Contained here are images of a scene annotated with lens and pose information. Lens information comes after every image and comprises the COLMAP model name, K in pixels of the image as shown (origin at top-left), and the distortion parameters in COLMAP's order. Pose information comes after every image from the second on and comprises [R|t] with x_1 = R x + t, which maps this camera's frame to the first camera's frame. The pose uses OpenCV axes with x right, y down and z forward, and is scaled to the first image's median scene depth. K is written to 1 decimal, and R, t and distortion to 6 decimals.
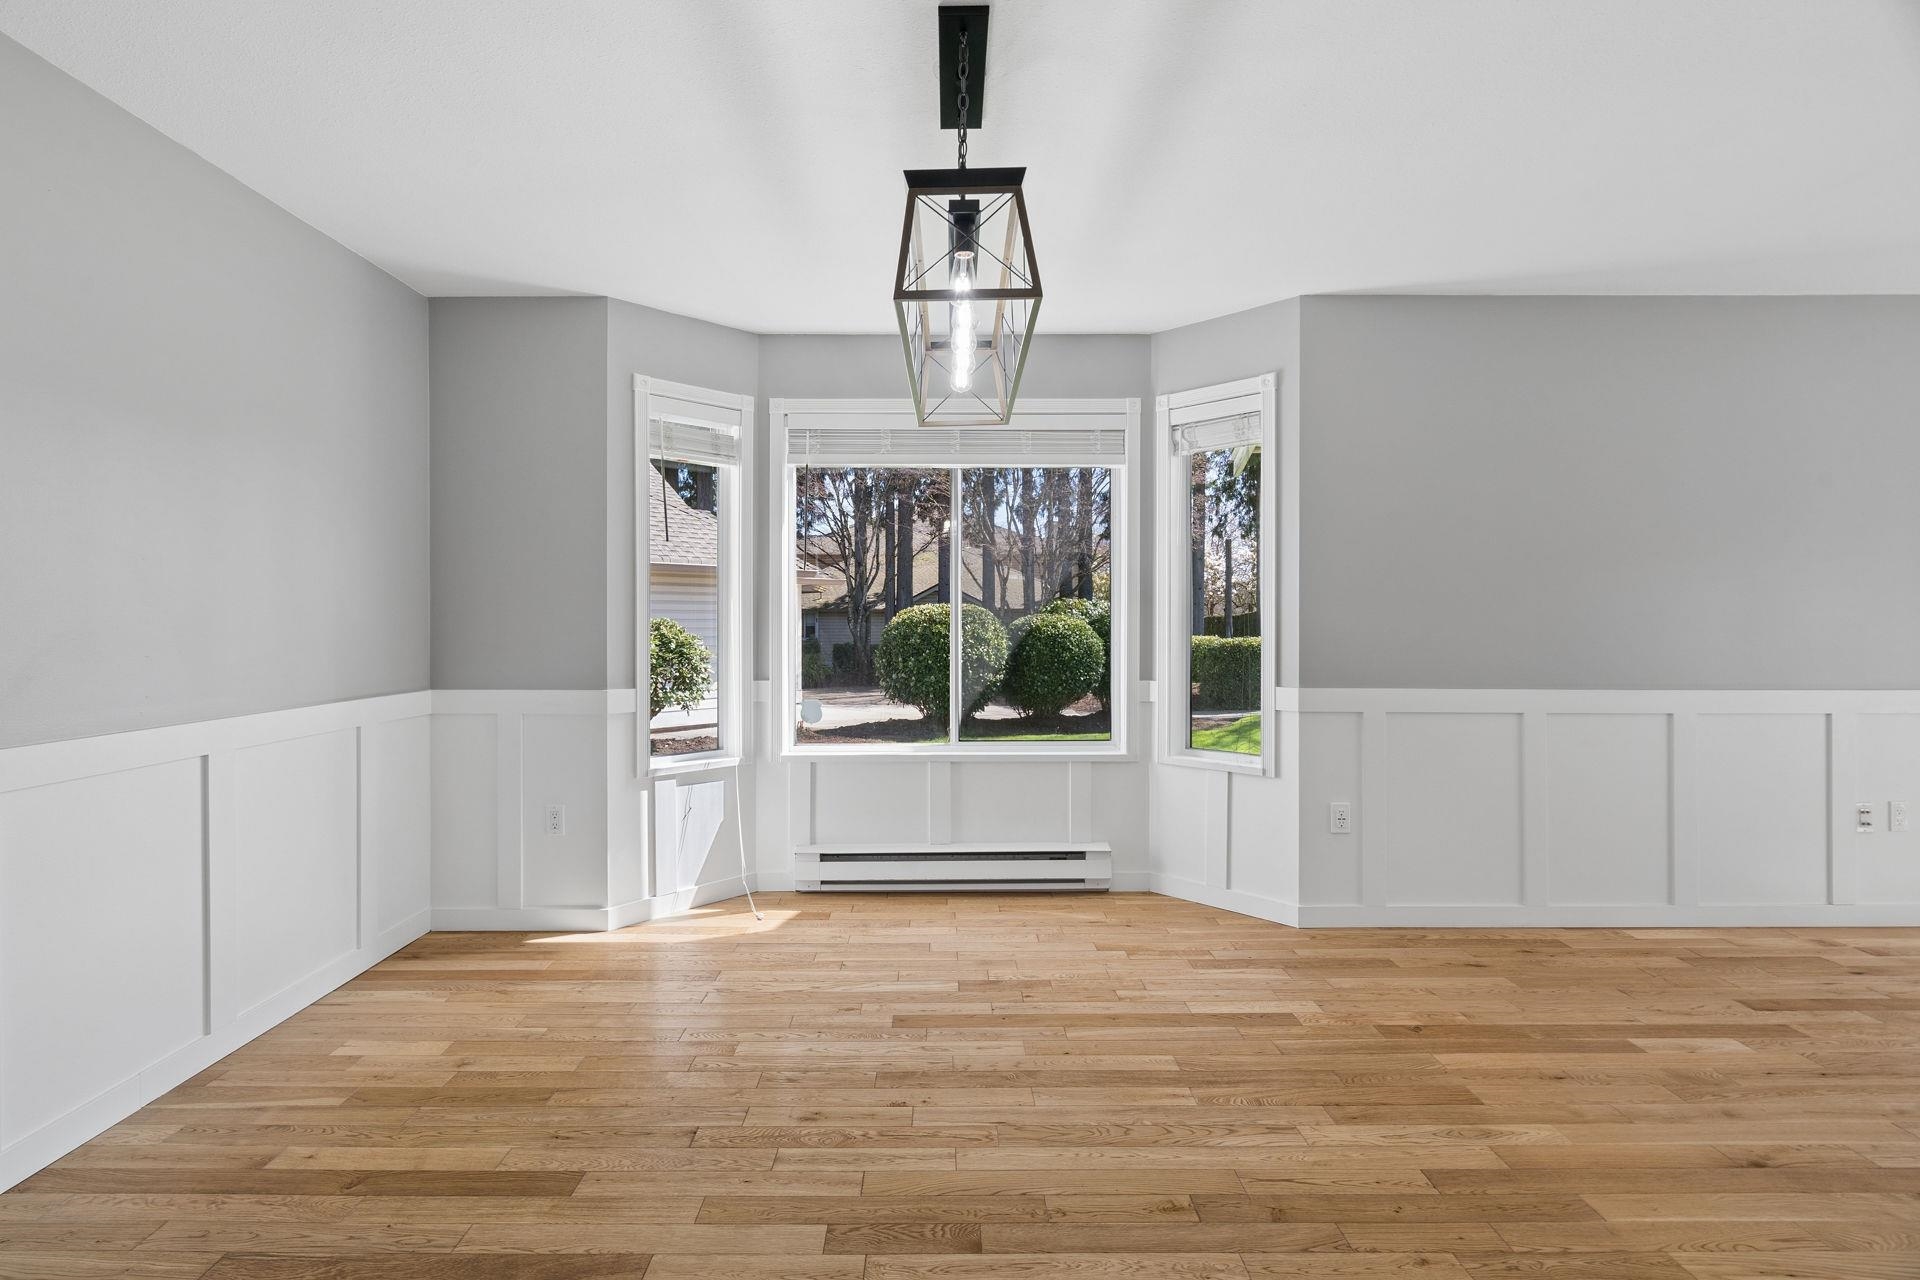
lens RADIAL K [[881.2, 0, 938.2], [0, 881.2, 631.9], [0, 0, 1]] dist [-0.002451, 0.000990]
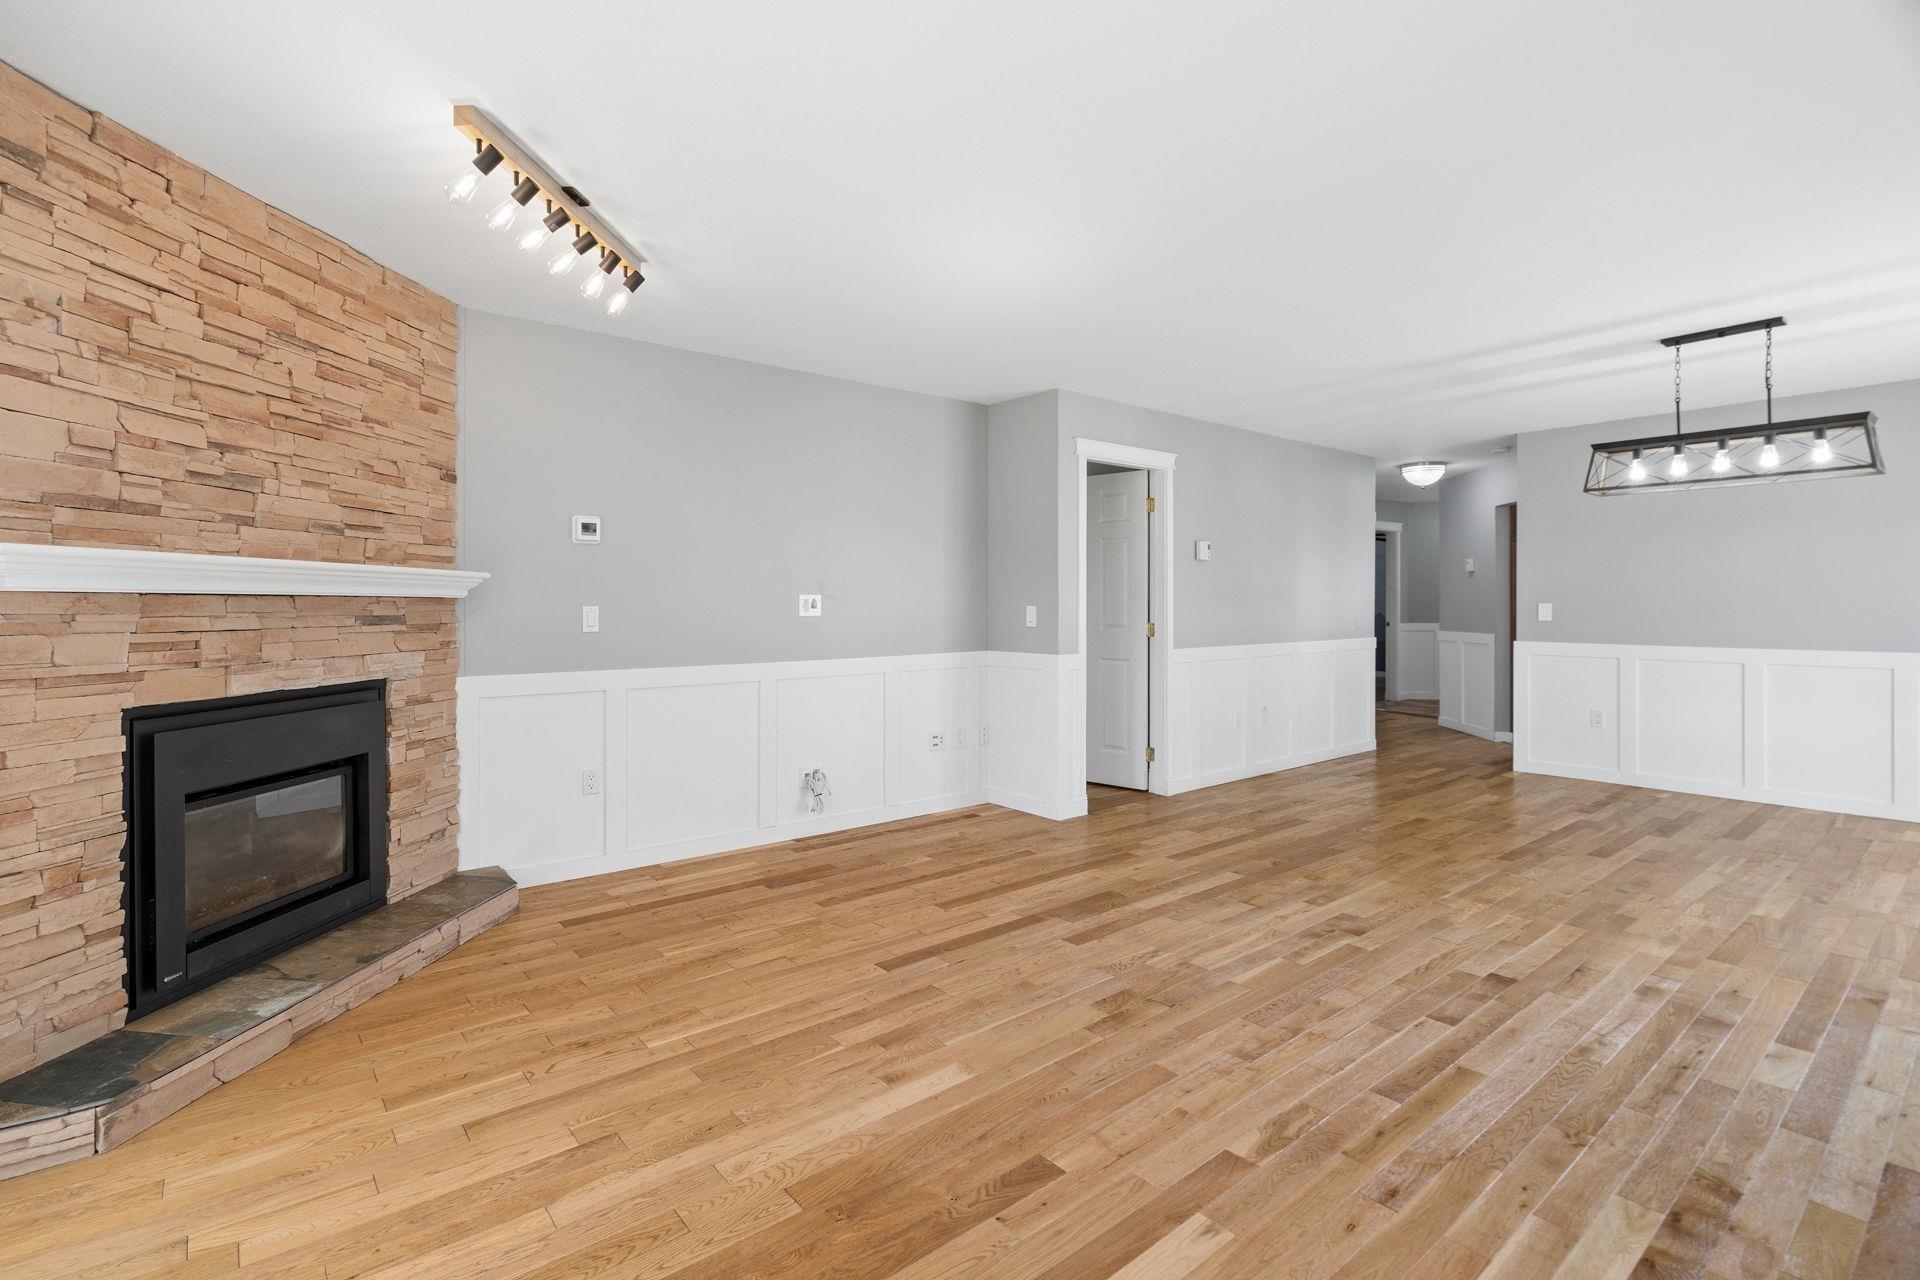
lens RADIAL K [[884.4, 0, 933.8], [0, 884.4, 605.6], [0, 0, 1]] dist [-0.003819, 0.000334]
pose [[-0.783417, 0.003676, -0.621486, 1.600340], [-0.004419, 0.999924, 0.011485, -0.017724], [0.621481, 0.011744, -0.783341, 0.873471]]
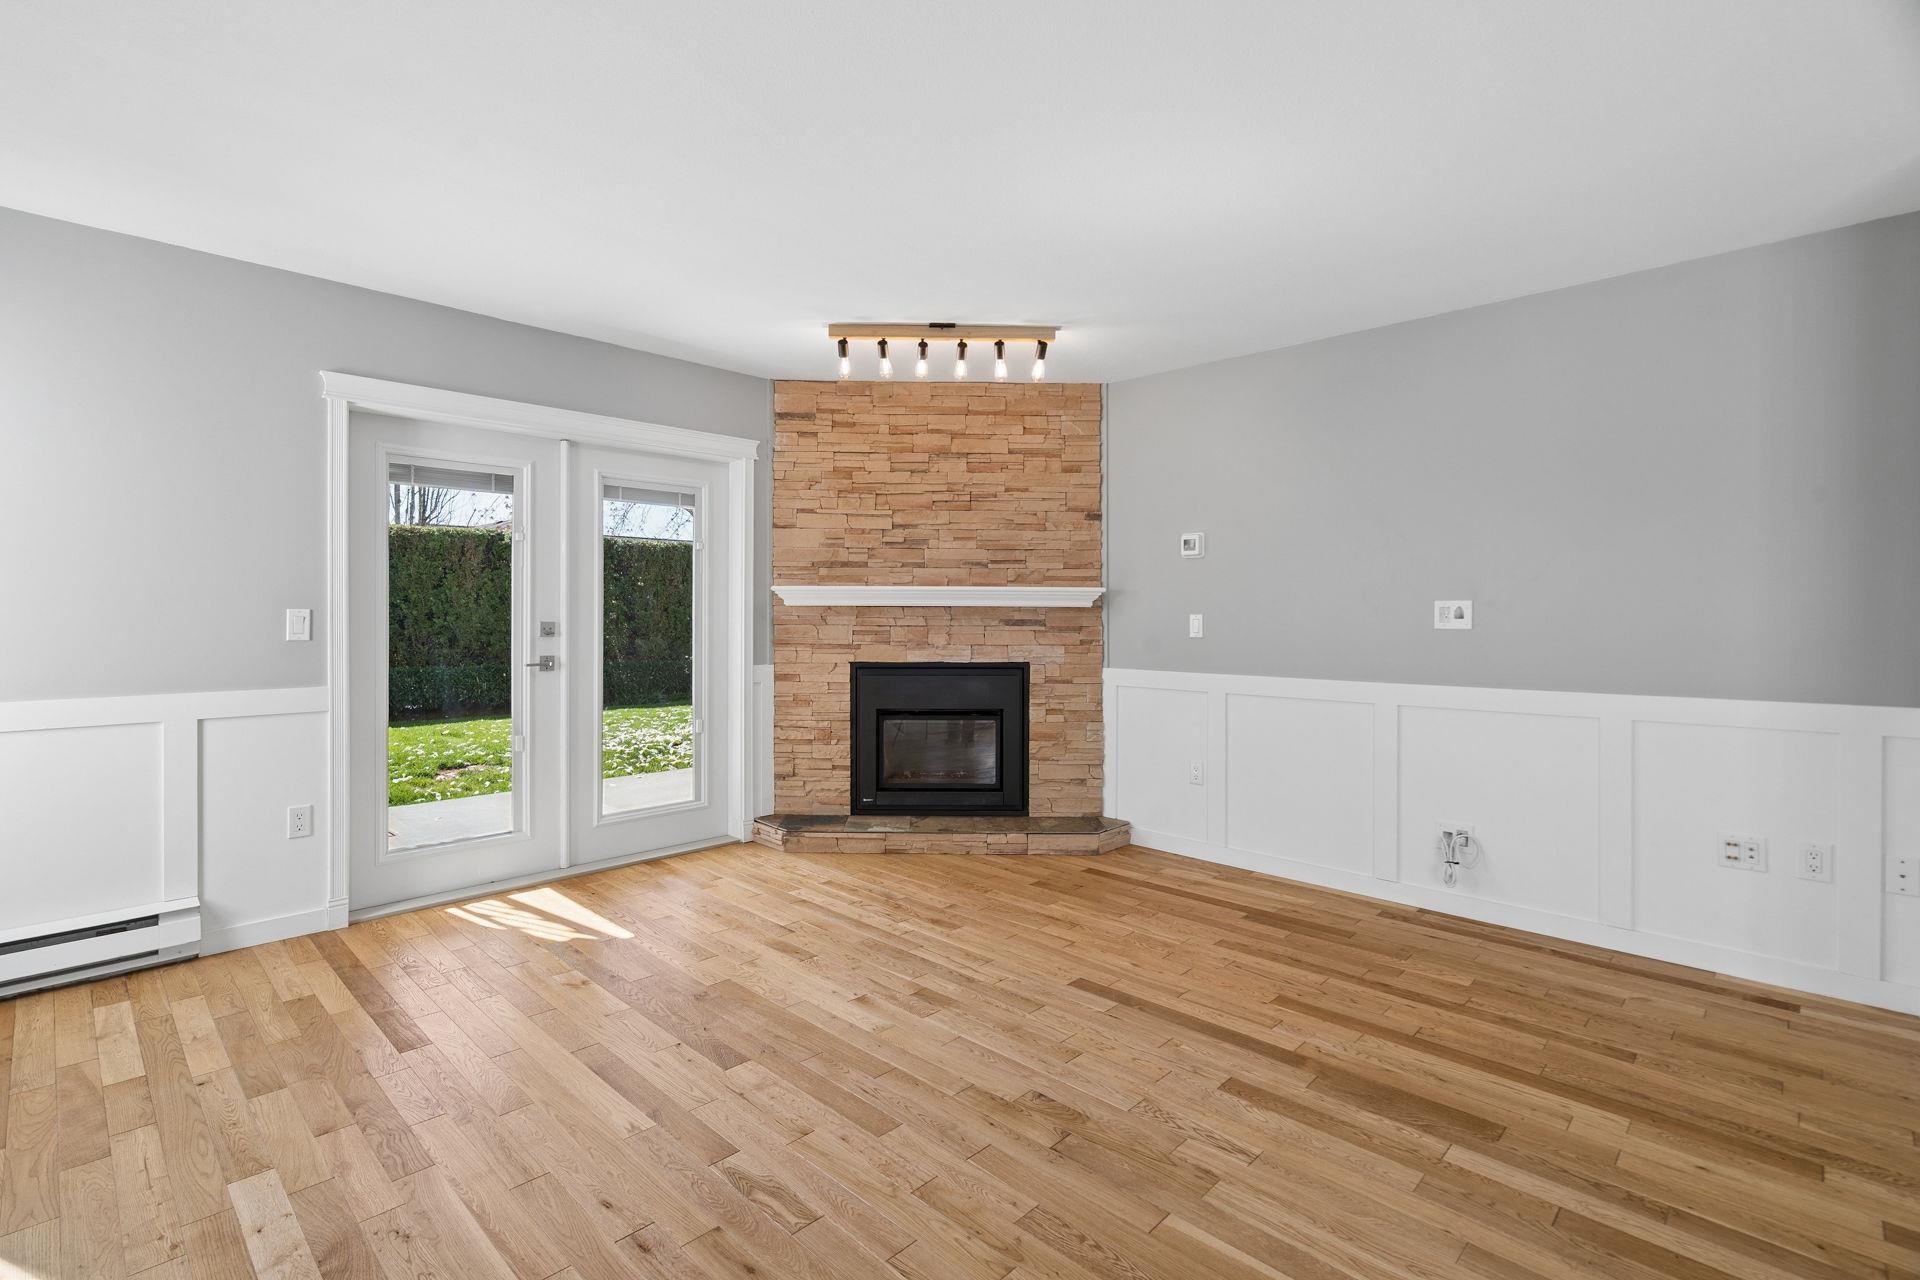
lens RADIAL K [[888.8, 0, 933.5], [0, 888.8, 616.4], [0, 0, 1]] dist [-0.004049, -0.000251]
pose [[-0.707808, -0.003211, 0.706397, 0.560496], [0.007149, 0.999906, 0.011708, -0.016049], [-0.706368, 0.013337, -0.707719, 0.864333]]
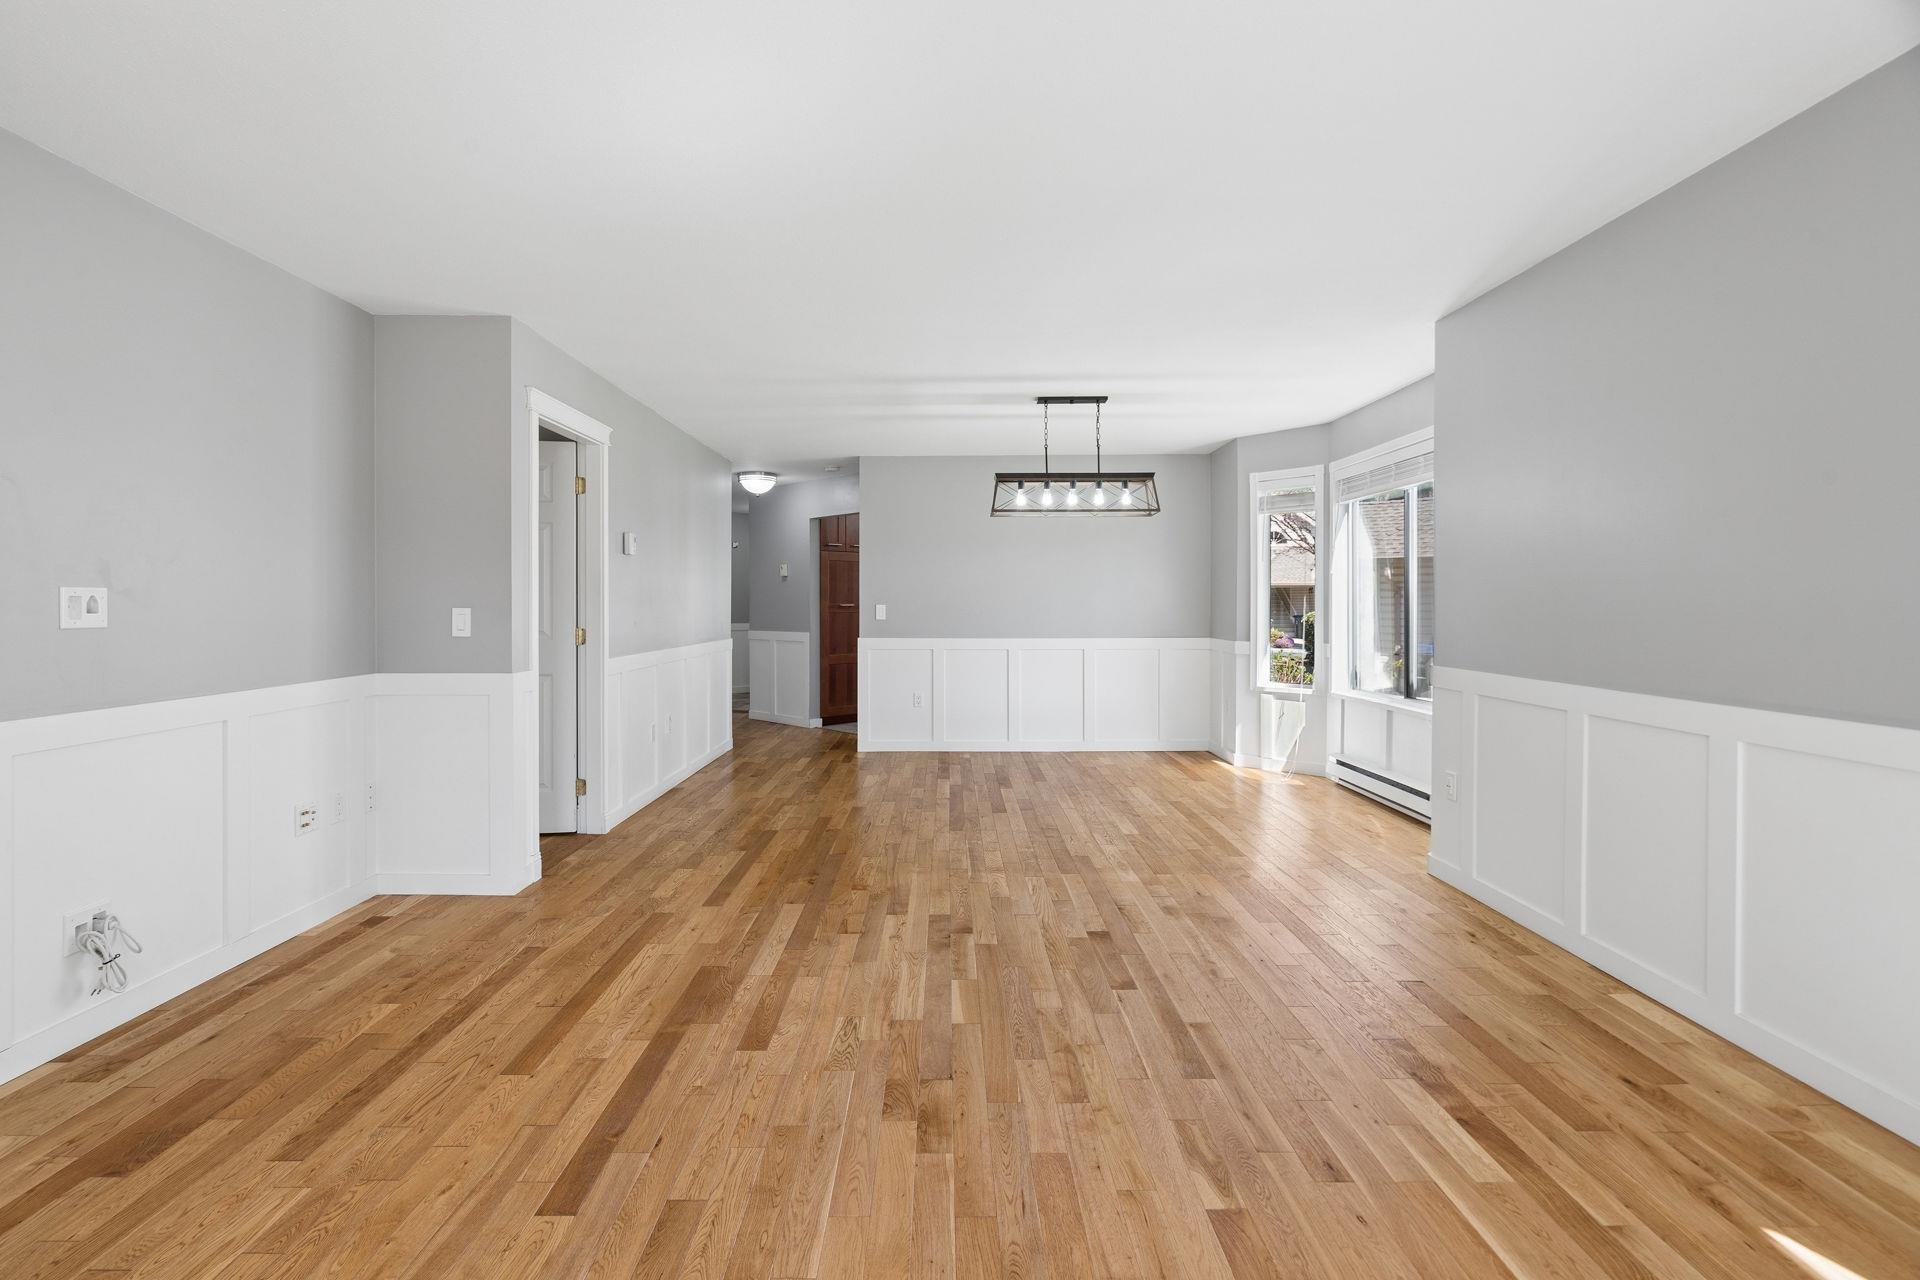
lens RADIAL K [[884.4, 0, 933.8], [0, 884.4, 605.6], [0, 0, 1]] dist [-0.003819, 0.000334]
pose [[-0.016097, 0.002112, -0.999868, 1.614259], [-0.009220, 0.999955, 0.002260, -0.010877], [0.999828, 0.009256, -0.016076, 0.375636]]
